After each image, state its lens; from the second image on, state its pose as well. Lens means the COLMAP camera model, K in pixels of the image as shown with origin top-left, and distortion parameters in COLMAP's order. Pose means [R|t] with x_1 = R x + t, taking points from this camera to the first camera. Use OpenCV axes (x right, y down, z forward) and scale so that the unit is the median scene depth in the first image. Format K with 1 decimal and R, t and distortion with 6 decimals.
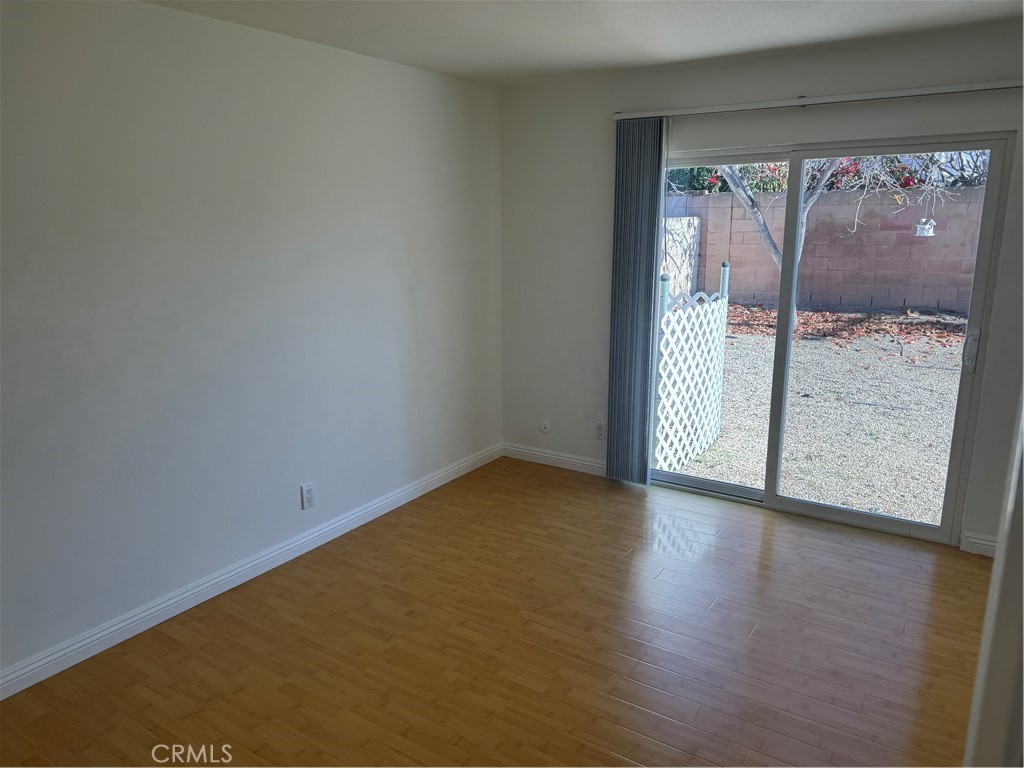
lens RADIAL K [[721.9, 0, 508.2], [0, 721.9, 388.8], [0, 0, 1]] dist [0.095805, -0.133985]
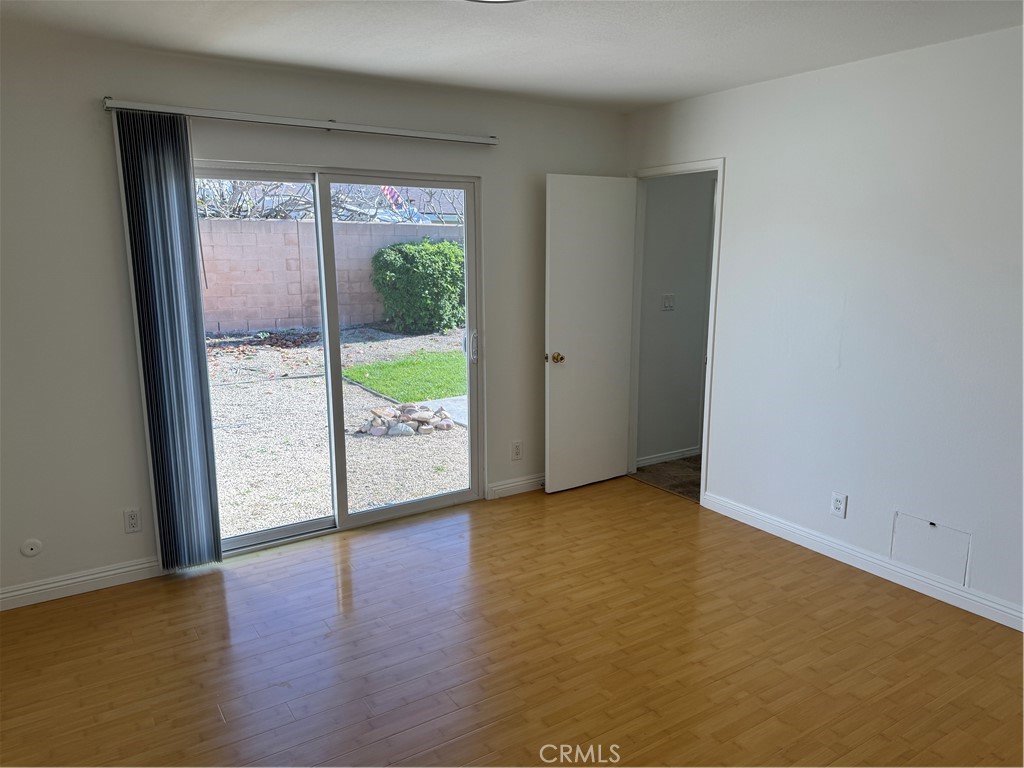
lens RADIAL K [[721.9, 0, 508.2], [0, 721.9, 388.8], [0, 0, 1]] dist [0.095805, -0.133985]
pose [[0.395942, -0.173200, 0.901794, -0.418923], [0.210263, 0.973060, 0.094570, -0.071303], [-0.893879, 0.152170, 0.421693, 0.359992]]
